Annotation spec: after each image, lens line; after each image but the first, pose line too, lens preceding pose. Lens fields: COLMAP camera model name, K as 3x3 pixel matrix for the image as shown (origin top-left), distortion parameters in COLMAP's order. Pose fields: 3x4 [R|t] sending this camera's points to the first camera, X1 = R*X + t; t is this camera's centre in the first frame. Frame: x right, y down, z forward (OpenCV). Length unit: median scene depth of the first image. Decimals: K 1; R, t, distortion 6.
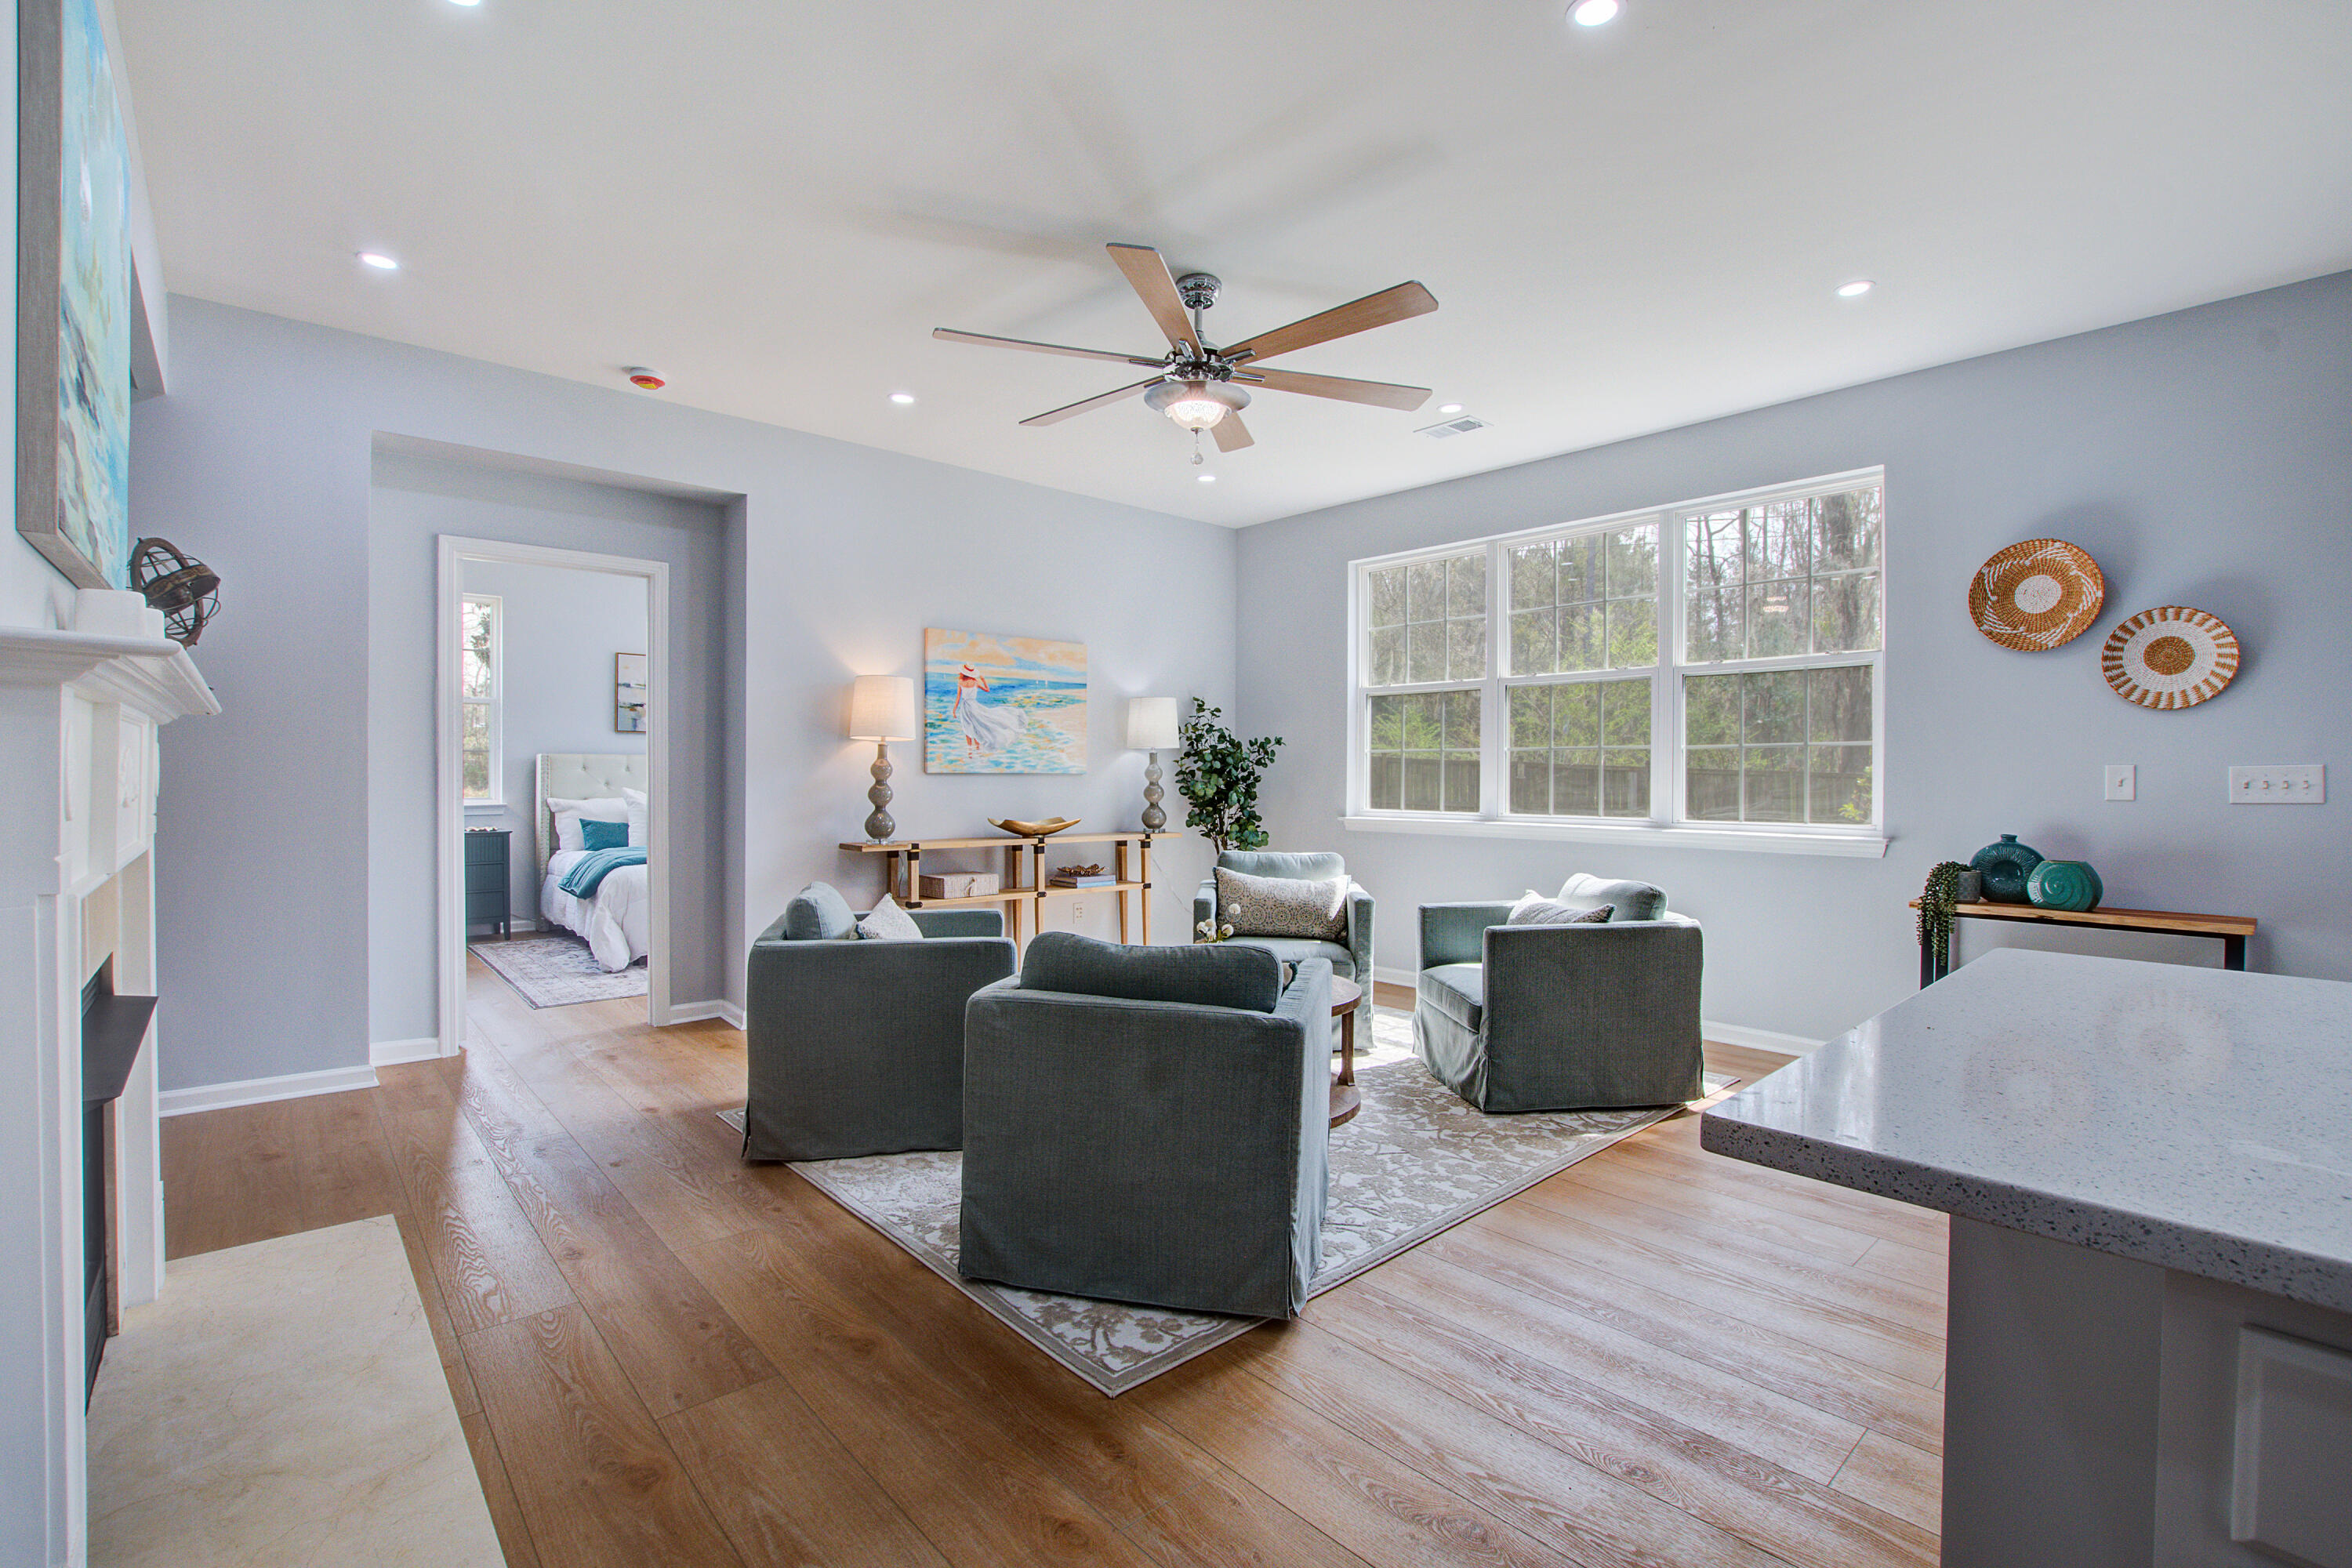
lens RADIAL K [[1051.0, 0, 1206.7], [0, 1051.0, 799.0], [0, 0, 1]] dist [-0.030059, 0.004558]
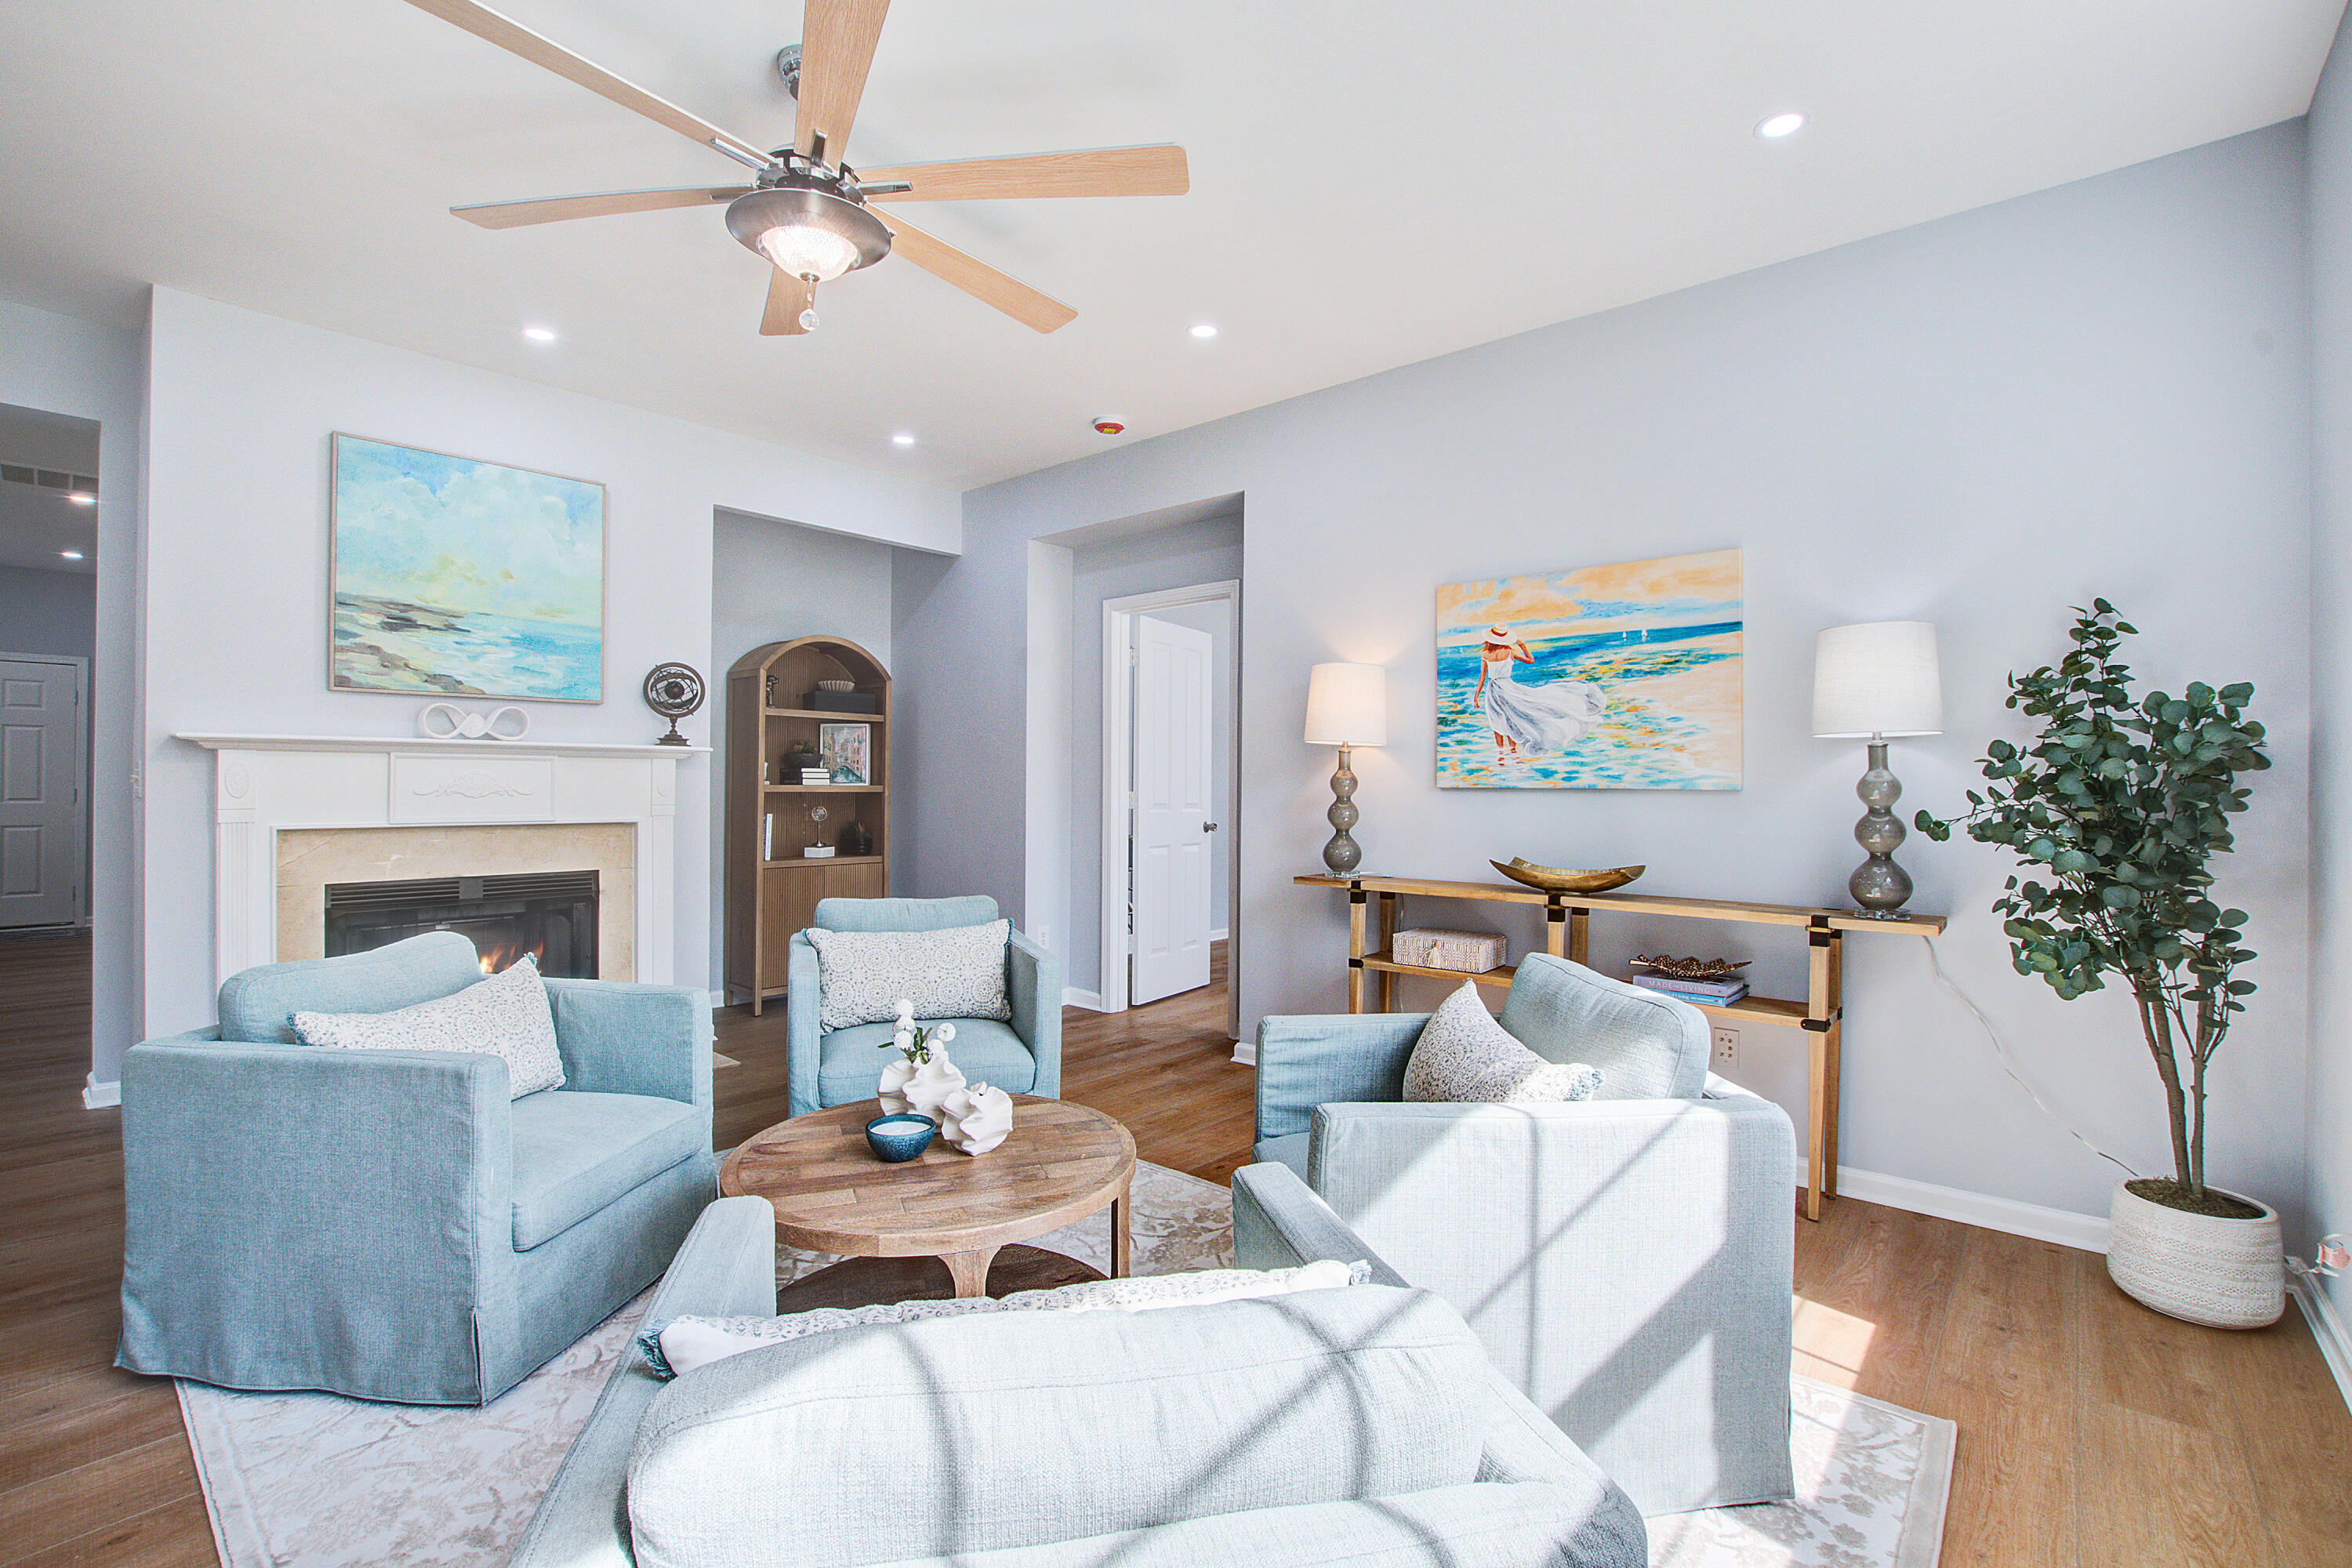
lens RADIAL K [[1051.0, 0, 1177.5], [0, 1051.0, 790.7], [0, 0, 1]] dist [-0.030059, 0.004558]
pose [[0.111775, 0.003838, -0.993726, 0.407691], [-0.027811, 0.999613, 0.000732, -0.017156], [0.993344, 0.027555, 0.111838, 0.702651]]
